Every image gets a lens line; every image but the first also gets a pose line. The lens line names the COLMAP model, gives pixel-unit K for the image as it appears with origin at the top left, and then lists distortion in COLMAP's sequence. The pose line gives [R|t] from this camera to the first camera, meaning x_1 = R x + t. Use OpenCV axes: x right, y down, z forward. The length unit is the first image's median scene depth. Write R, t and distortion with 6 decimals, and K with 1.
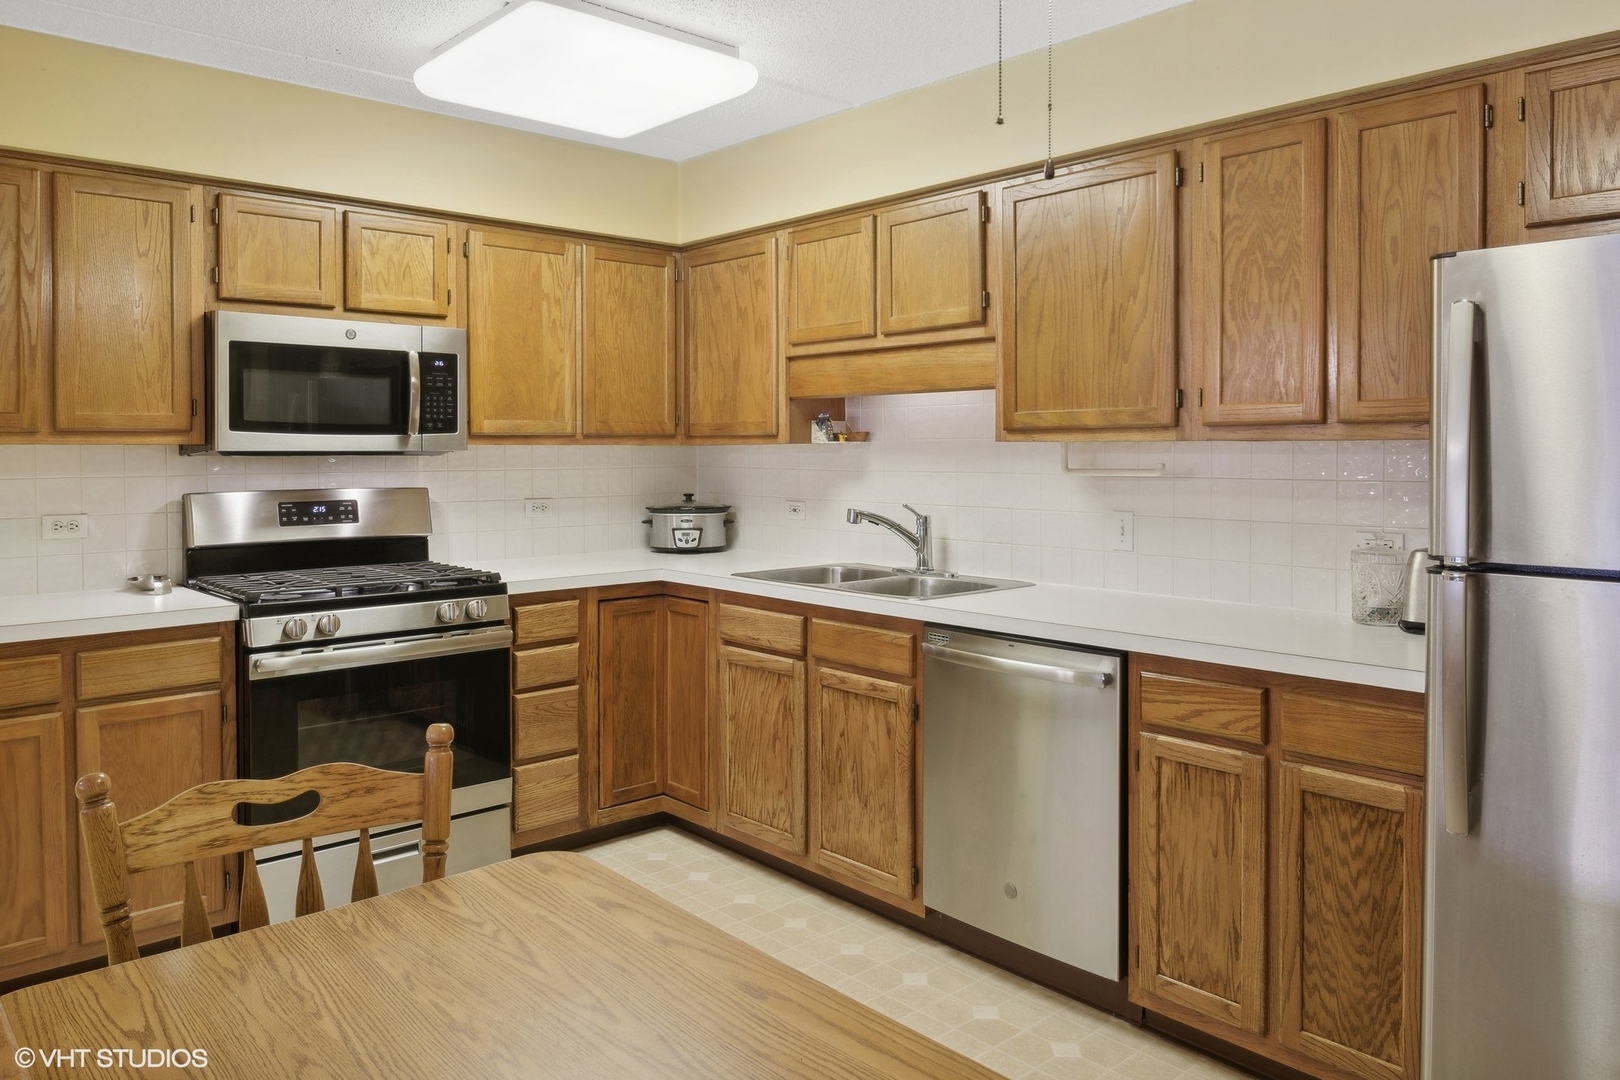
lens RADIAL K [[1144.8, 0, 810.3], [0, 1144.8, 447.6], [0, 0, 1]] dist [-0.004785, -0.001254]
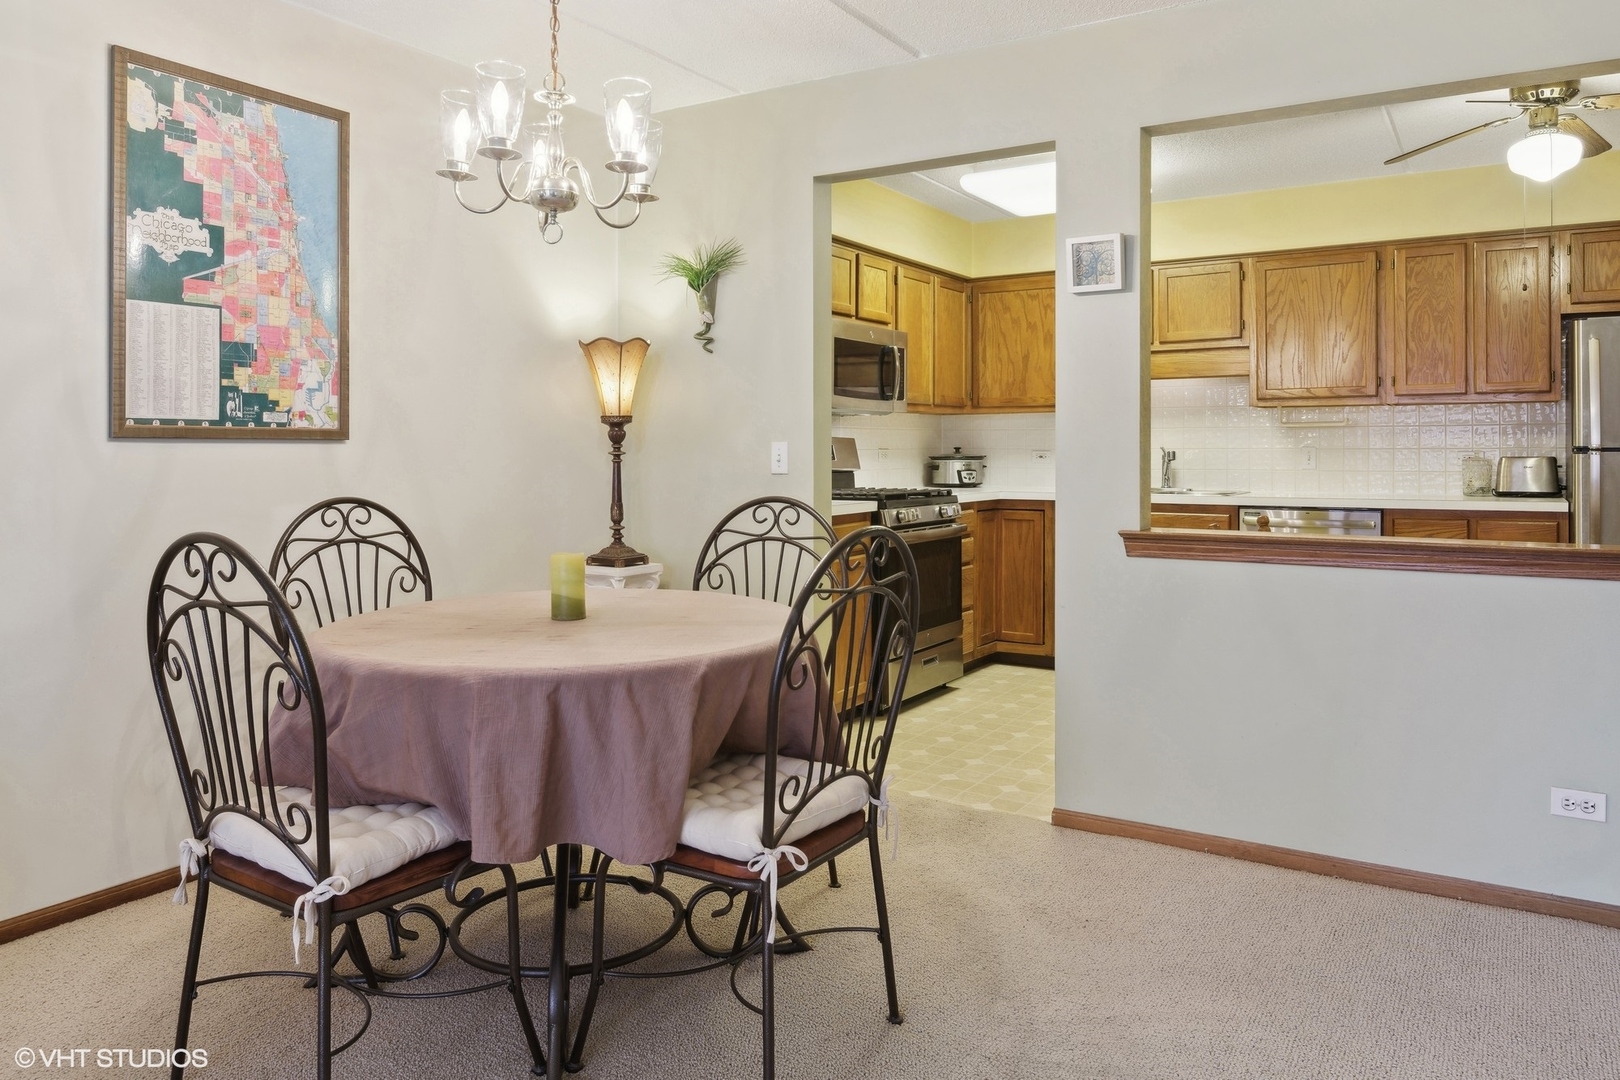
lens RADIAL K [[1144.8, 0, 810.3], [0, 1144.8, 447.6], [0, 0, 1]] dist [-0.004785, -0.001254]
pose [[0.959438, 0.000230, 0.281918, -0.900851], [0.000448, 0.999997, -0.002341, 0.056717], [-0.281918, 0.002372, 0.959436, -0.446736]]
